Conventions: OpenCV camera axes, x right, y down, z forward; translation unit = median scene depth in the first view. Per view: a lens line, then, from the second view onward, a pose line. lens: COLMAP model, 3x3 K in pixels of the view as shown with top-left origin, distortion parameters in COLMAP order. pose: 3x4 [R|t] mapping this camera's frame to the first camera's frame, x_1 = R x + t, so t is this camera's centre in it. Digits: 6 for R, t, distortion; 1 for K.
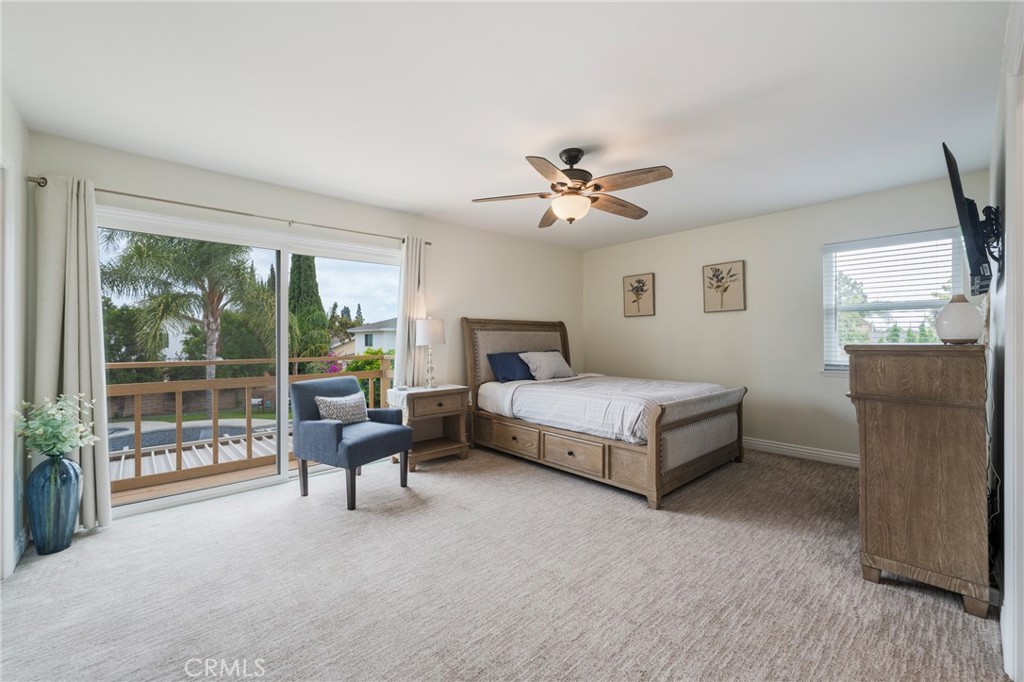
lens RADIAL K [[408.2, 0, 509.3], [0, 408.2, 338.8], [0, 0, 1]] dist [0.000370, -0.000161]
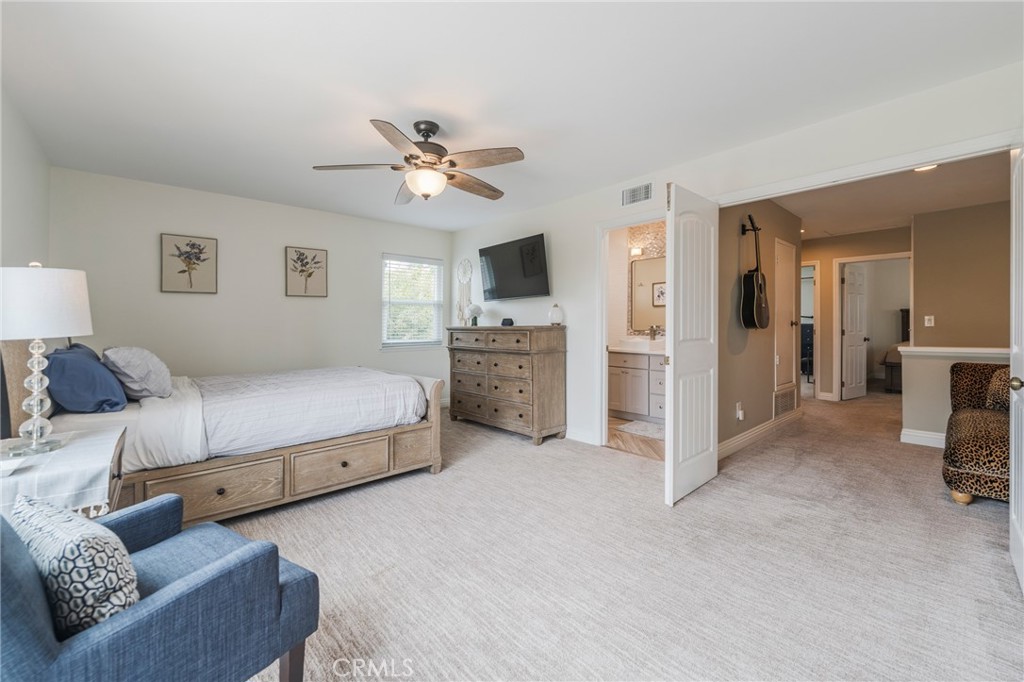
lens RADIAL K [[420.1, 0, 516.3], [0, 420.1, 328.0], [0, 0, 1]] dist [-0.000048, -0.000138]
pose [[-0.001847, -0.007974, 0.999966, -0.586922], [0.002734, 0.999964, 0.007979, 0.003619], [-0.999995, 0.002749, -0.001825, 0.566761]]
